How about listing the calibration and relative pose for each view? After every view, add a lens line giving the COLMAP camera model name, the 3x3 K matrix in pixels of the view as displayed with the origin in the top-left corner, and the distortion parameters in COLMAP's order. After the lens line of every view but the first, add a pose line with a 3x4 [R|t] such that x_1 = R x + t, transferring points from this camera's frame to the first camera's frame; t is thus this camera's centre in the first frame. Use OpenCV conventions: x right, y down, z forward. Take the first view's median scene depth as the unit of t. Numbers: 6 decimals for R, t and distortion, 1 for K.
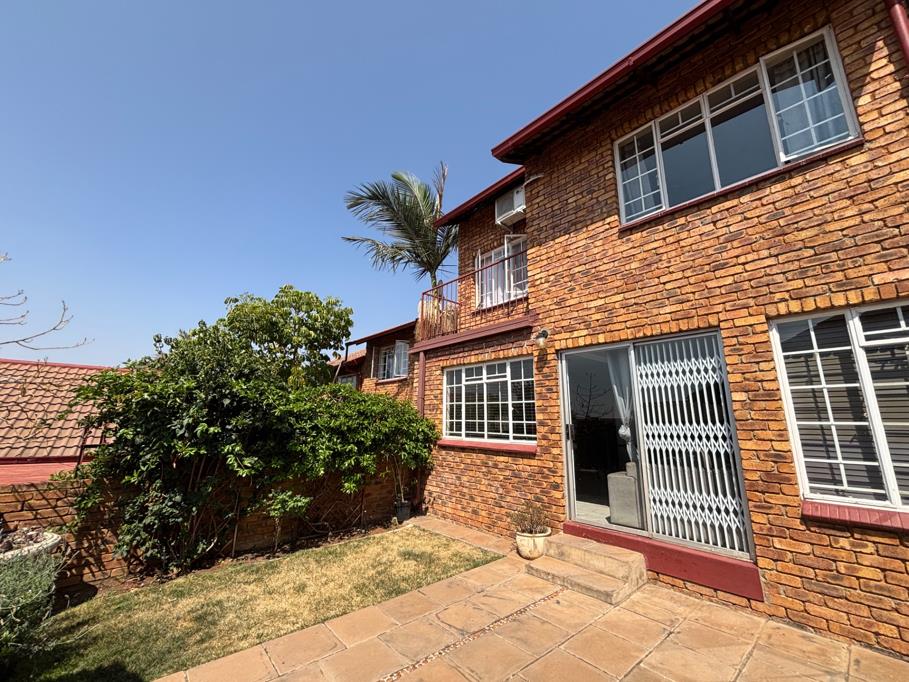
lens RADIAL K [[367.4, 0, 454.5], [0, 367.4, 341.0], [0, 0, 1]] dist [-0.001238, -0.000293]
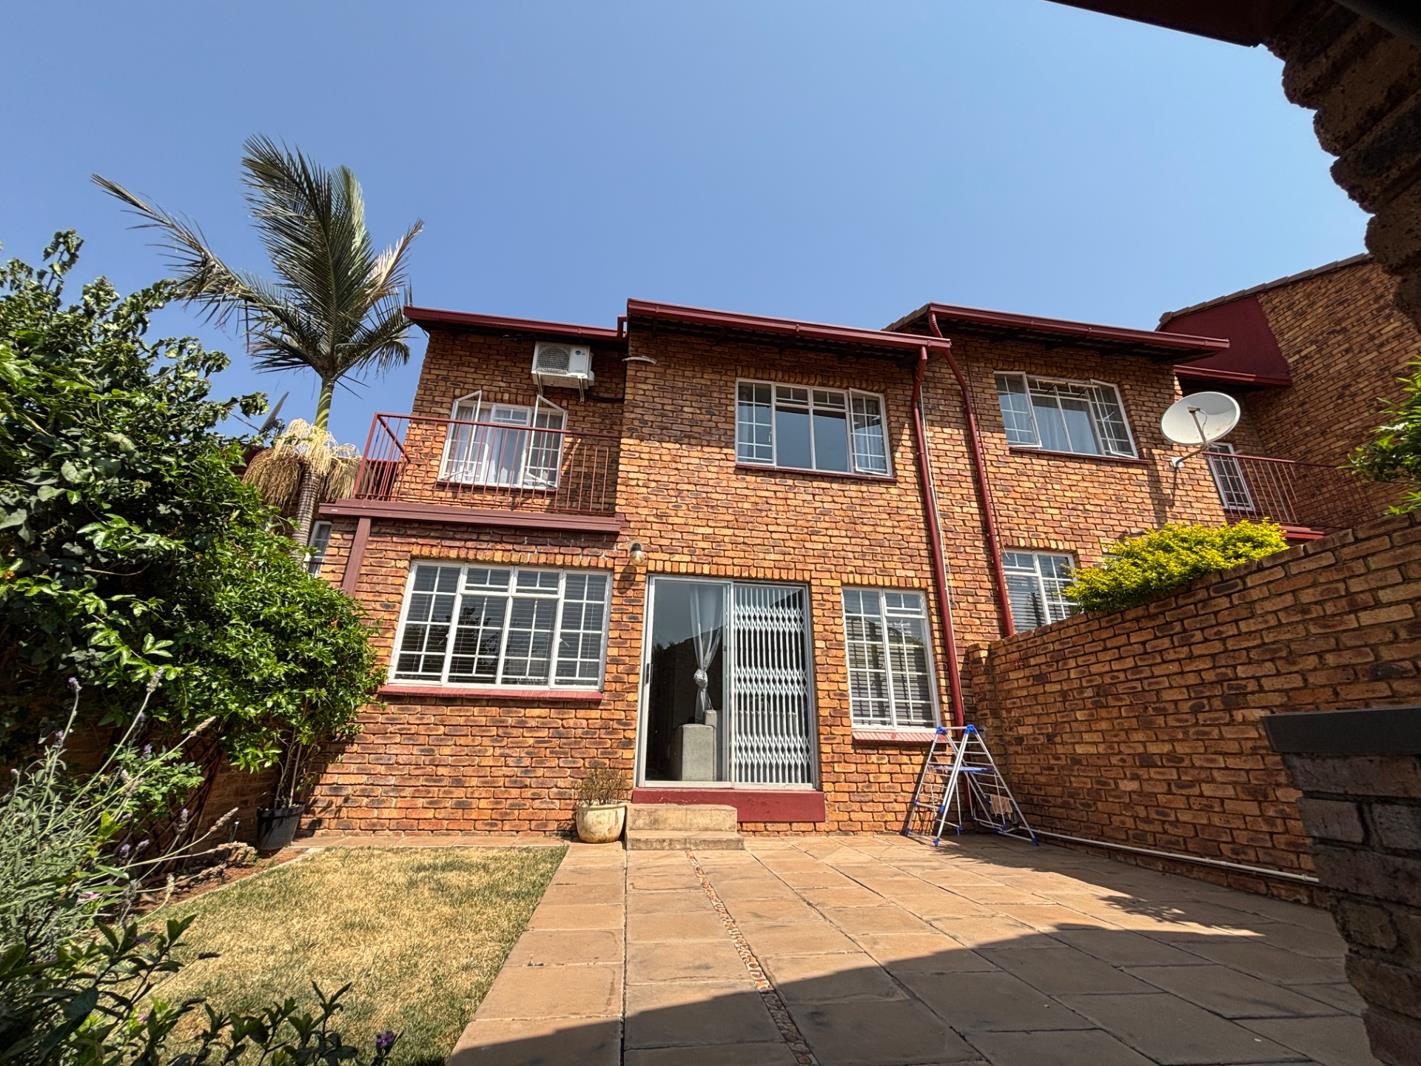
lens RADIAL K [[572.1, 0, 705.9], [0, 572.1, 528.5], [0, 0, 1]] dist [-0.000875, -0.000313]
pose [[0.551390, 0.302133, 0.777615, -0.677807], [-0.190420, 0.953089, -0.235289, 0.213528], [-0.812225, -0.018338, 0.583056, 0.177100]]
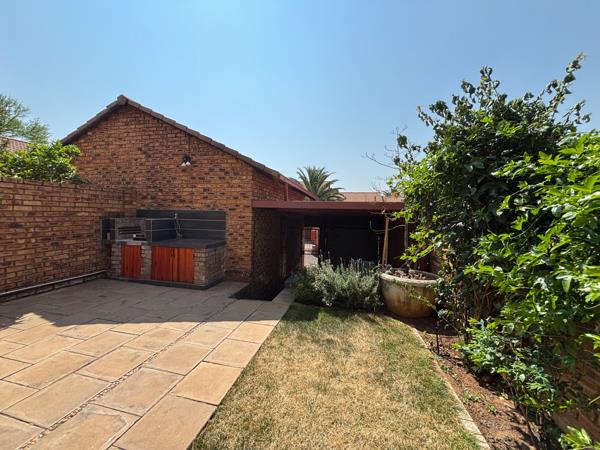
lens RADIAL K [[241.6, 0, 298.1], [0, 241.6, 223.1], [0, 0, 1]] dist [-0.000875, -0.000313]
pose [[-0.817359, -0.008498, -0.576066, -0.033569], [0.097498, 0.983429, -0.152843, 0.284258], [0.567819, -0.181093, -0.802986, 1.144524]]
